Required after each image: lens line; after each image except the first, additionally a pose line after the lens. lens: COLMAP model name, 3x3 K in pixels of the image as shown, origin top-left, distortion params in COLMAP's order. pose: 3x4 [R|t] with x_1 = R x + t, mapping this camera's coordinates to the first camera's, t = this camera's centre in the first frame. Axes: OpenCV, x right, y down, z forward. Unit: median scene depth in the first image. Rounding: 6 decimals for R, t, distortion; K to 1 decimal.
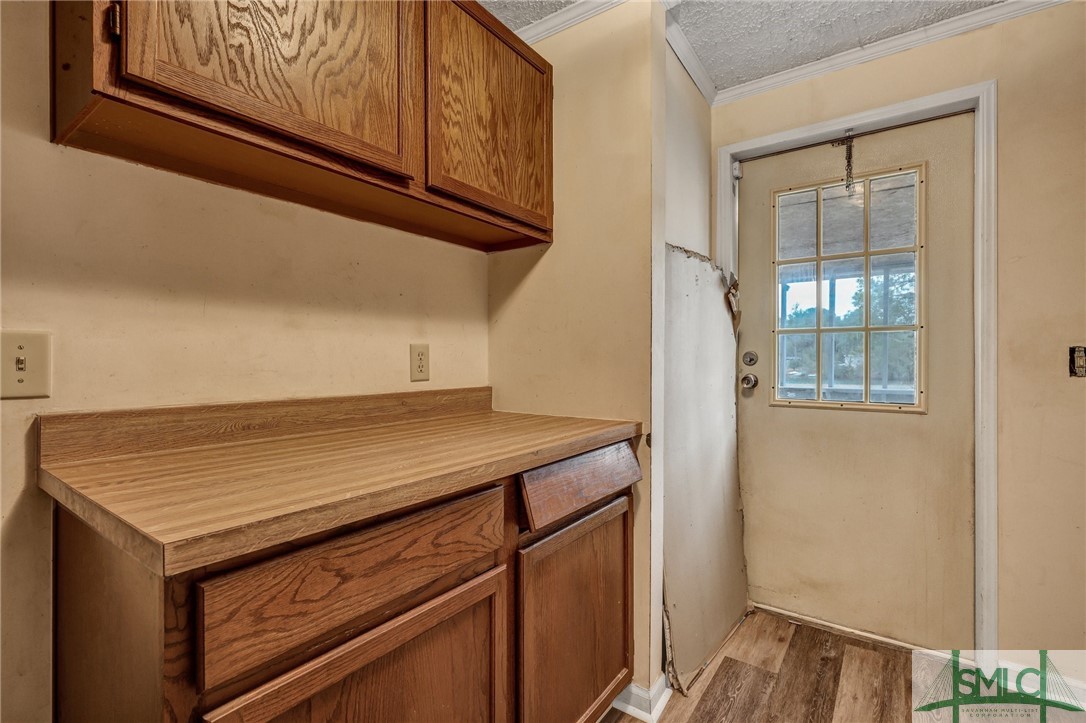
lens RADIAL K [[493.7, 0, 545.0], [0, 493.7, 359.8], [0, 0, 1]] dist [-0.001772, -0.000115]
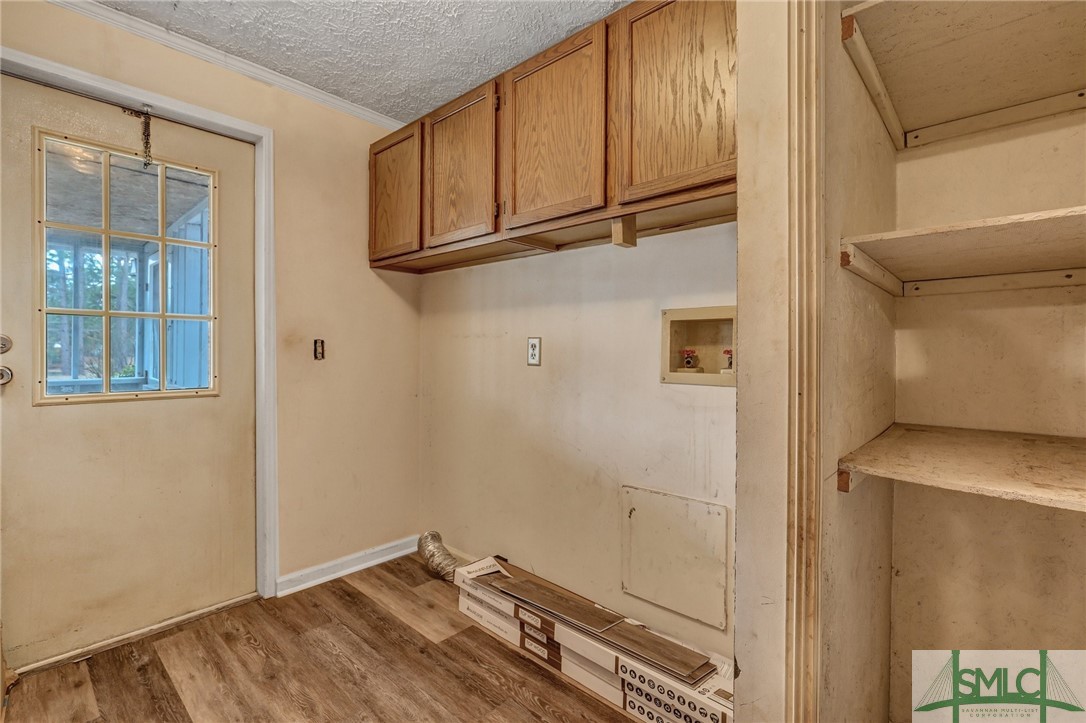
lens RADIAL K [[499.8, 0, 541.2], [0, 499.8, 352.2], [0, 0, 1]] dist [0.001482, 0.000446]
pose [[0.116303, -0.003817, 0.993206, -0.275745], [-0.006144, 0.999971, 0.004562, 0.000572], [-0.993195, -0.006633, 0.116276, 0.139350]]
